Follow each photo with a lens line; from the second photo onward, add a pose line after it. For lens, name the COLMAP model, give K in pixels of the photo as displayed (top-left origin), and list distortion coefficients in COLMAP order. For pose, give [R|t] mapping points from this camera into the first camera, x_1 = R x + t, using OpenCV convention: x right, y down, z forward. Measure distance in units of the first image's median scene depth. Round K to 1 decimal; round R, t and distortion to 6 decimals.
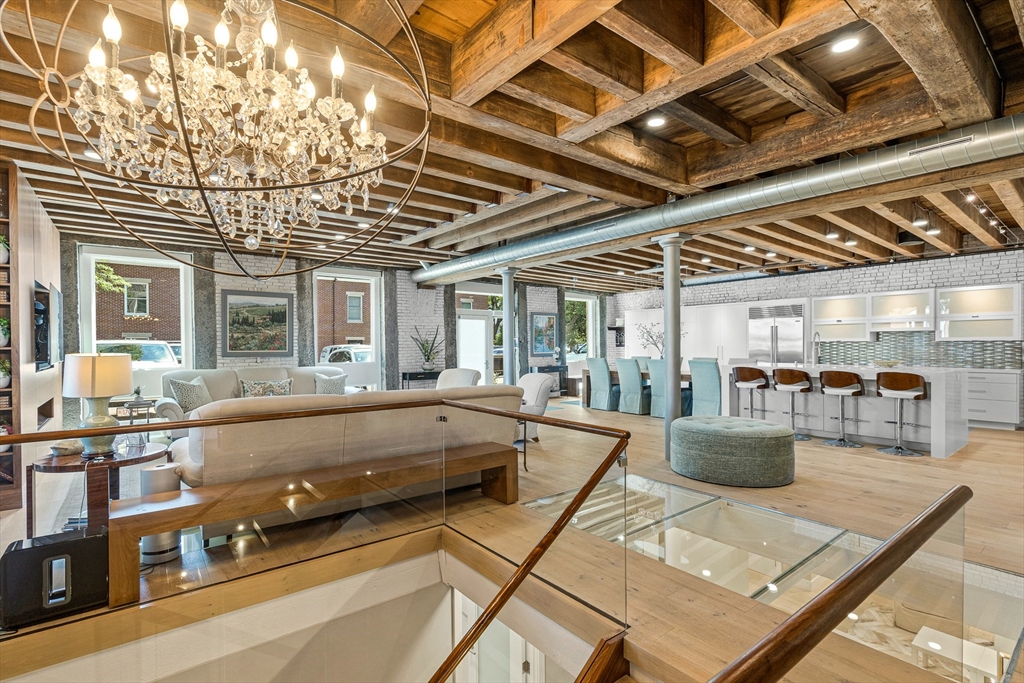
lens RADIAL K [[487.7, 0, 512.0], [0, 487.7, 341.5], [0, 0, 1]] dist [0.000964, 0.000633]
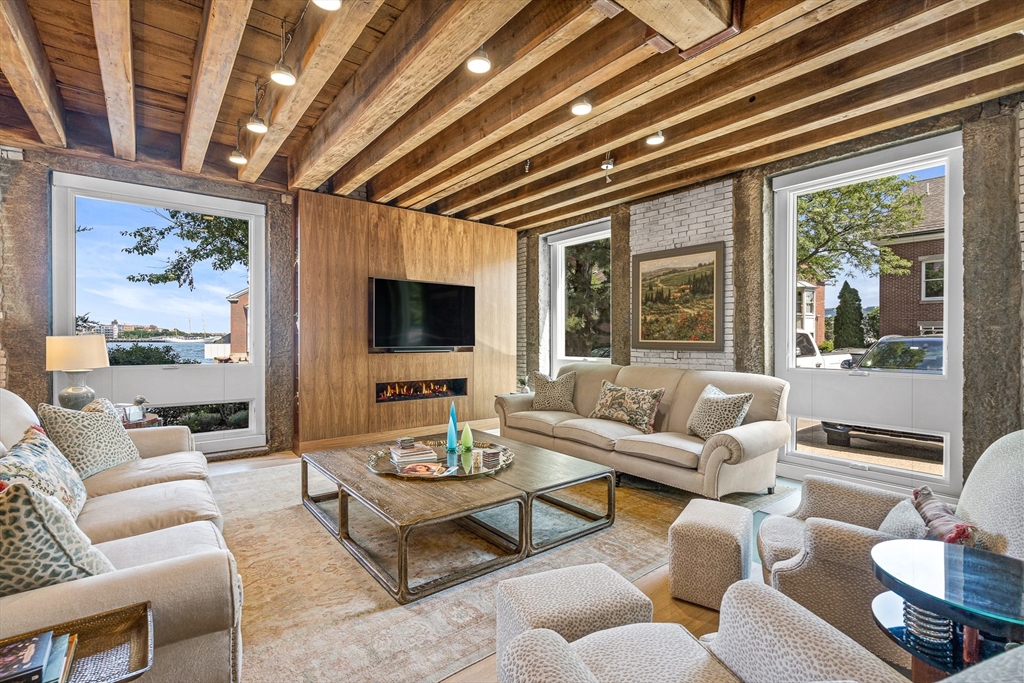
lens RADIAL K [[487.7, 0, 512.0], [0, 487.7, 341.5], [0, 0, 1]] dist [0.000964, 0.000633]
pose [[0.002699, 0.009422, -0.999952, 0.117461], [0.005055, 0.999943, 0.009436, 0.012046], [0.999984, -0.005080, 0.002652, 0.741103]]
